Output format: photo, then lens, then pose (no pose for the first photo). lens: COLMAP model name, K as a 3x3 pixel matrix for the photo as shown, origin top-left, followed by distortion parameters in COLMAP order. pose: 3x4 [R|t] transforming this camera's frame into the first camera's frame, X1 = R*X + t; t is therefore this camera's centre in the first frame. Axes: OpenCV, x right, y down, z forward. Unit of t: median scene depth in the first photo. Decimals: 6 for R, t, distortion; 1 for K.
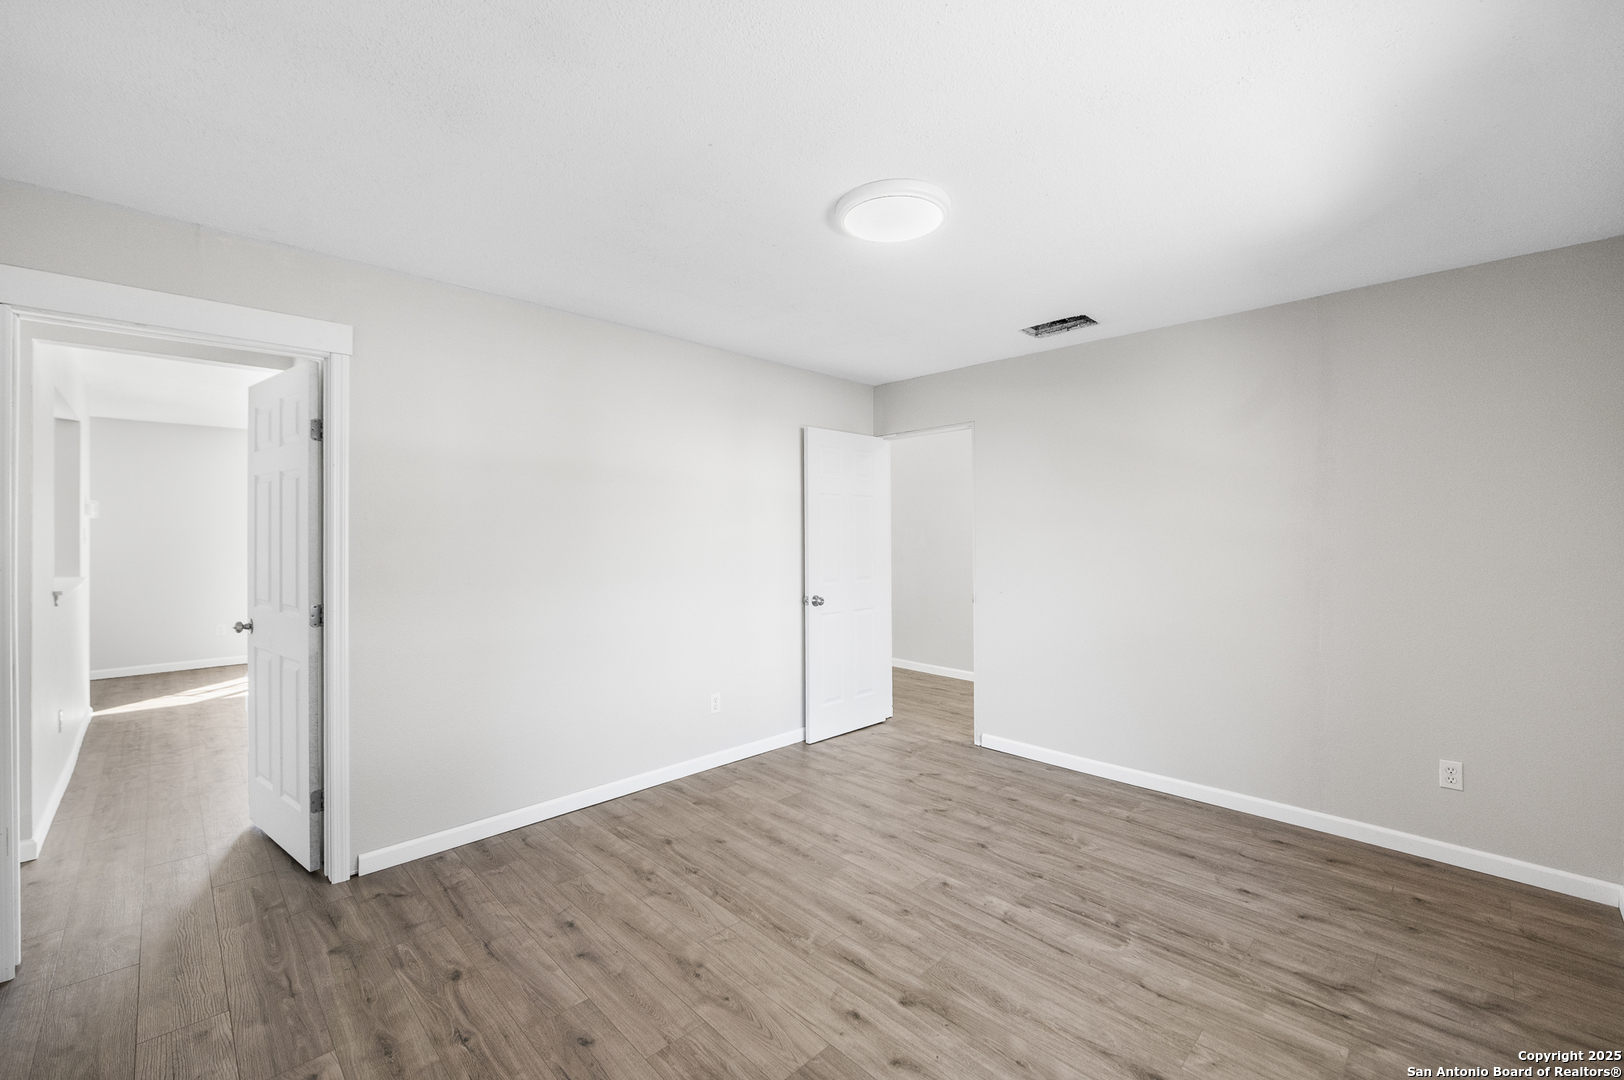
lens RADIAL K [[657.7, 0, 806.3], [0, 657.7, 552.0], [0, 0, 1]] dist [0.013724, -0.002837]
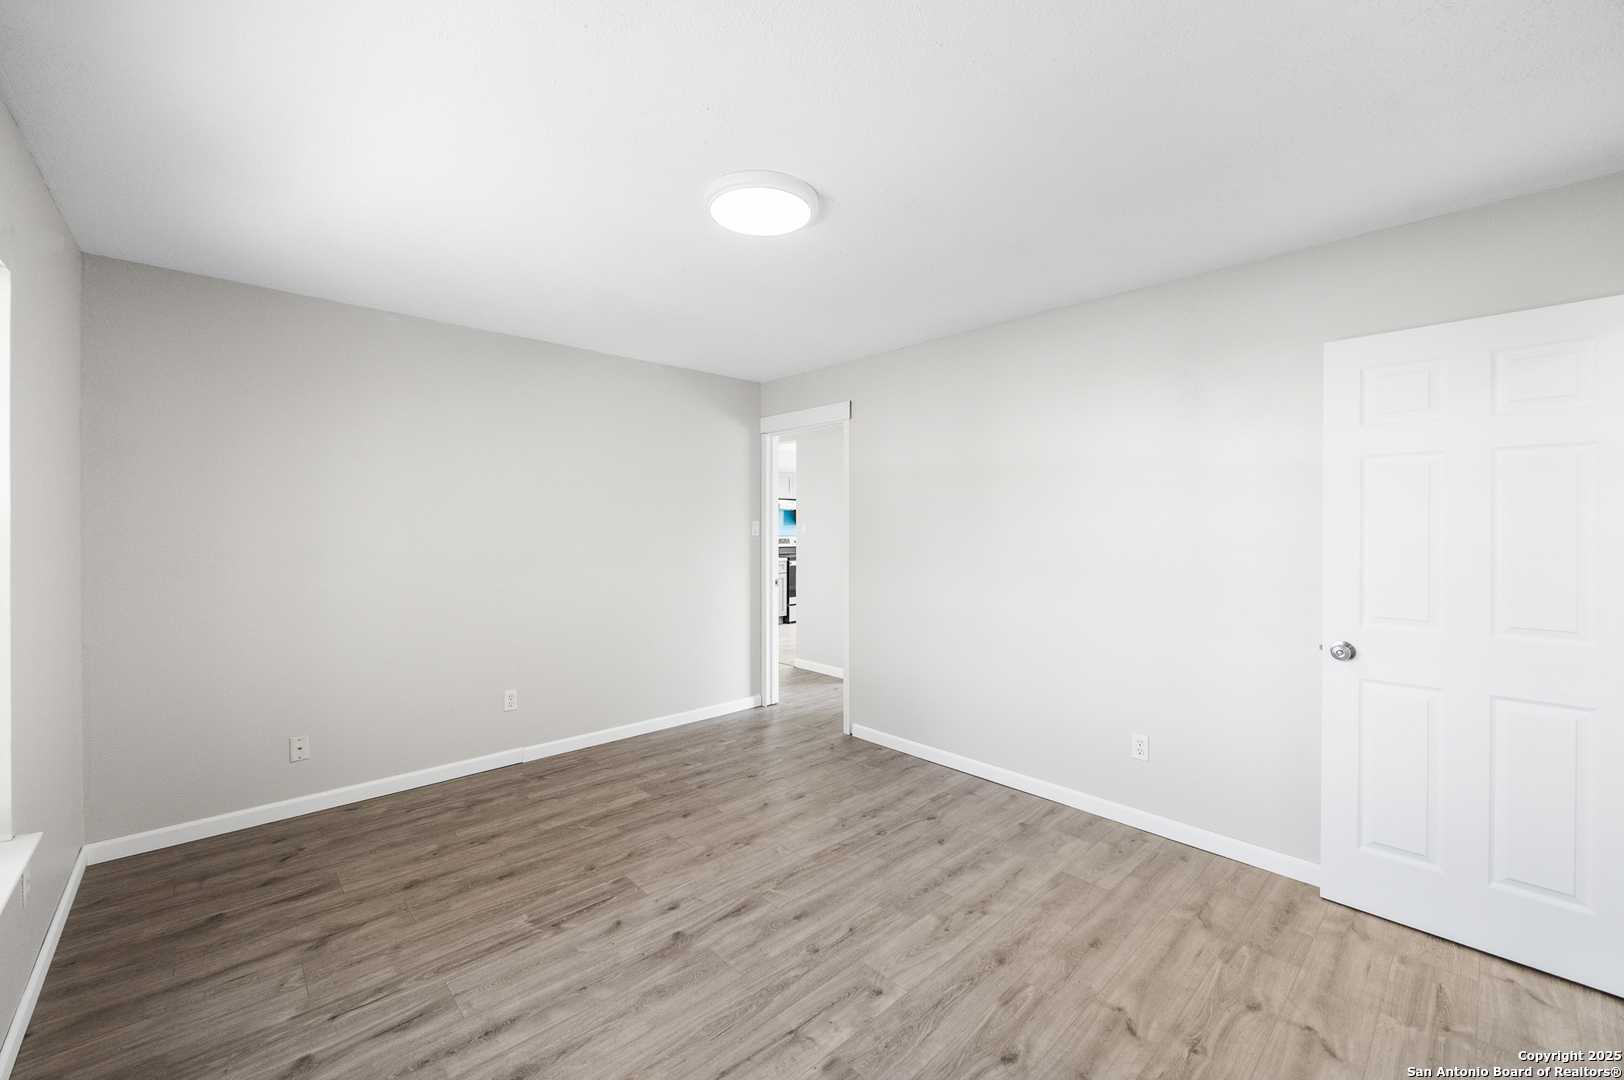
lens RADIAL K [[657.7, 0, 796.0], [0, 657.7, 548.6], [0, 0, 1]] dist [0.013724, -0.002837]
pose [[-0.040561, 0.031374, -0.998684, 0.916652], [-0.026580, 0.999119, 0.032468, -0.018275], [0.998823, 0.027862, -0.039691, 0.898000]]
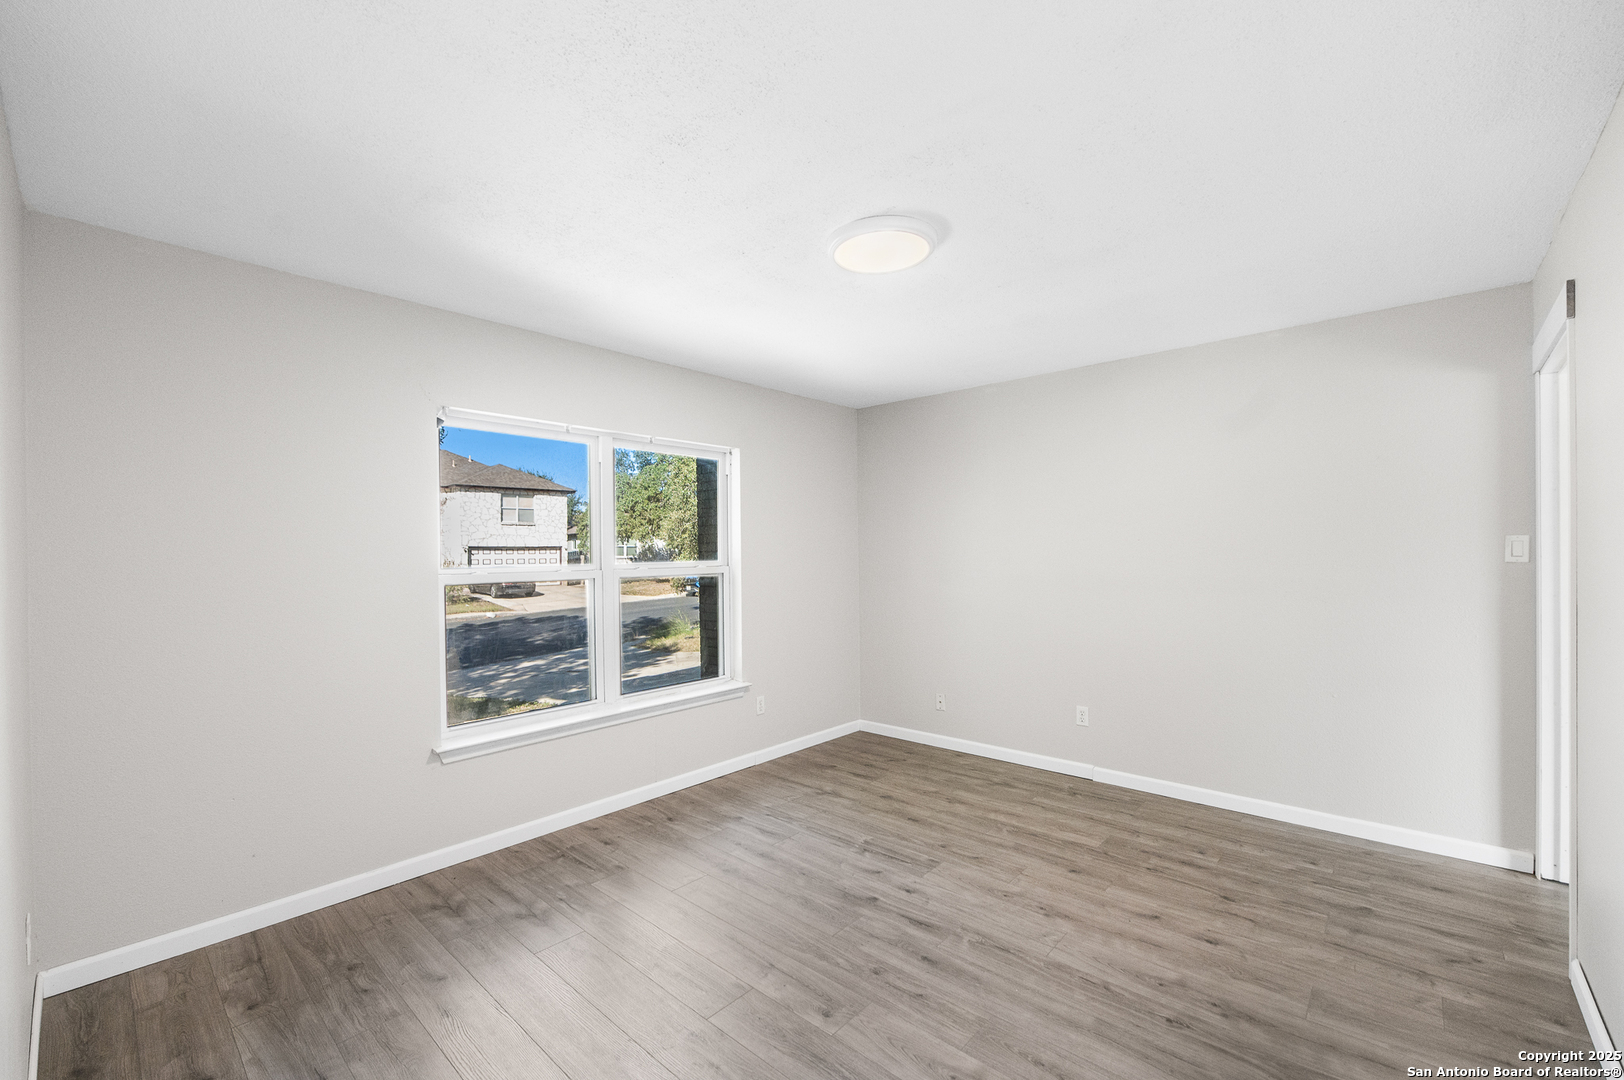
lens RADIAL K [[657.7, 0, 796.4], [0, 657.7, 562.8], [0, 0, 1]] dist [0.013724, -0.002837]
pose [[-0.998587, 0.009367, -0.052309, 0.271153], [0.007533, 0.999354, 0.035142, -0.039235], [0.052605, 0.034698, -0.998012, 1.688143]]
